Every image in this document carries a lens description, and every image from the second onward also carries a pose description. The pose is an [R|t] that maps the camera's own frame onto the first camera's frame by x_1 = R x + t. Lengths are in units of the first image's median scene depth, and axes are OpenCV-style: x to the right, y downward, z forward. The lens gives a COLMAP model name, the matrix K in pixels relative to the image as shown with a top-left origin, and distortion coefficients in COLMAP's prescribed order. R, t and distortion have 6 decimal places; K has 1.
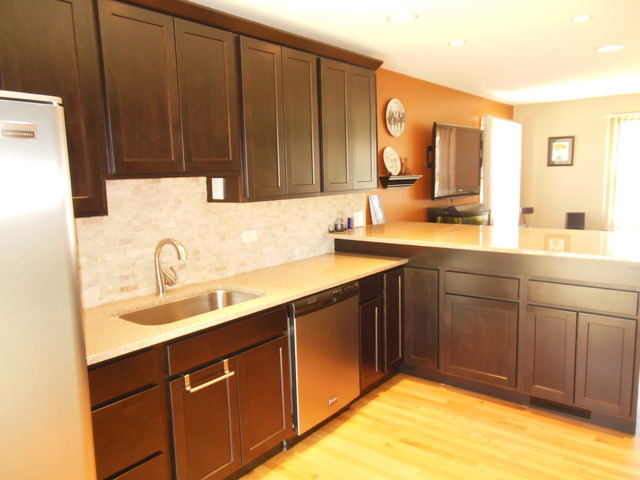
lens RADIAL K [[489.5, 0, 319.0], [0, 489.5, 242.0], [0, 0, 1]] dist [-0.079083, 0.136321]
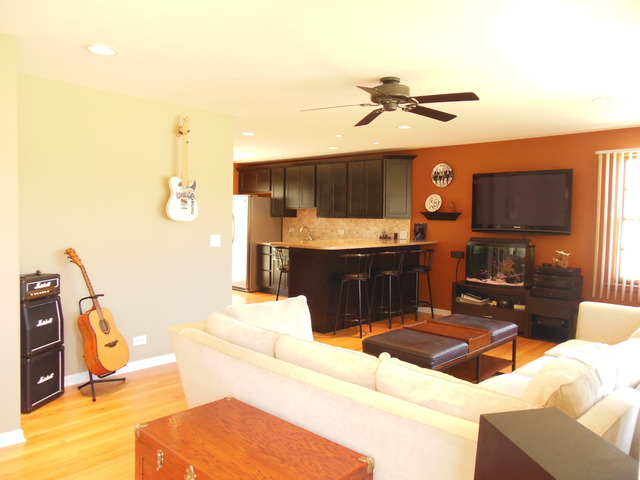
lens RADIAL K [[489.5, 0, 319.0], [0, 489.5, 242.0], [0, 0, 1]] dist [-0.079083, 0.136321]
pose [[-0.089999, 0.076334, -0.993012, 2.563838], [-0.151952, 0.984333, 0.089439, -0.181830], [0.984282, 0.158939, -0.076990, 1.116563]]
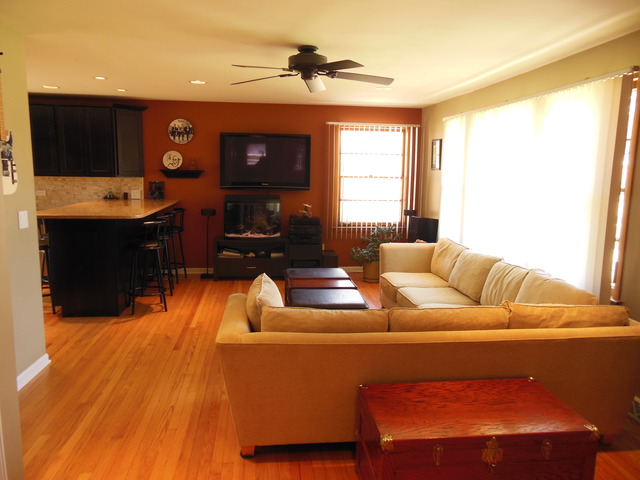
lens RADIAL K [[489.5, 0, 319.0], [0, 489.5, 242.0], [0, 0, 1]] dist [-0.079083, 0.136321]
pose [[0.713582, 0.142377, -0.685951, 2.251837], [-0.134948, 0.988729, 0.064837, -0.104218], [0.687451, 0.046301, 0.724753, 0.319155]]
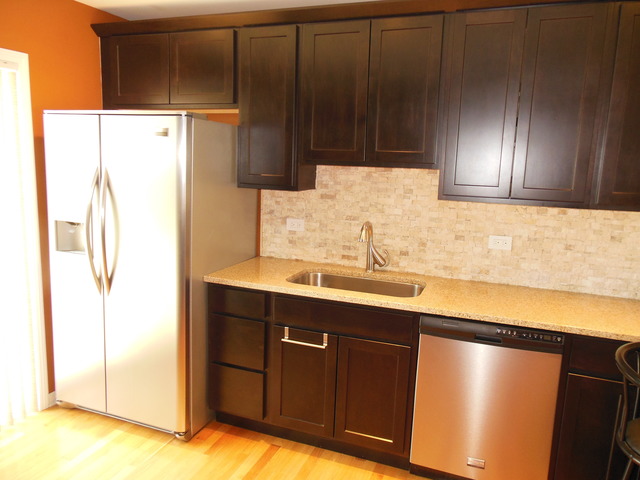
lens RADIAL K [[489.5, 0, 319.0], [0, 489.5, 242.0], [0, 0, 1]] dist [-0.079083, 0.136321]
pose [[0.304126, 0.190826, -0.933323, 0.570386], [-0.175894, 0.974135, 0.141855, -0.080540], [0.936252, 0.121024, 0.329825, 0.429271]]
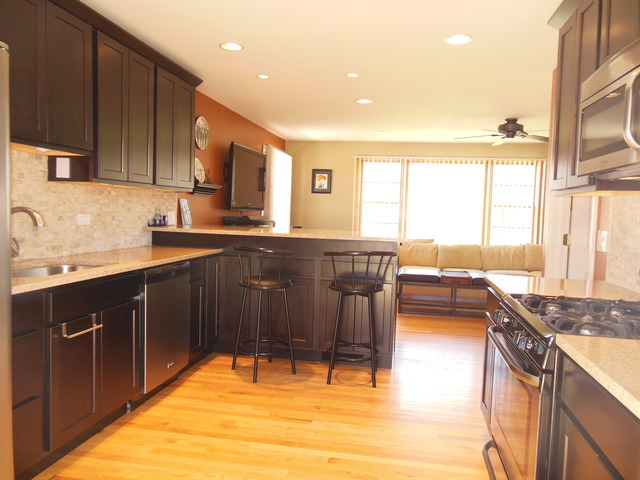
lens RADIAL K [[489.5, 0, 319.0], [0, 489.5, 242.0], [0, 0, 1]] dist [-0.079083, 0.136321]
pose [[0.880719, 0.025341, 0.472961, -0.190857], [0.009248, 0.997457, -0.070665, 0.116516], [-0.473549, 0.066609, 0.878245, -0.151729]]
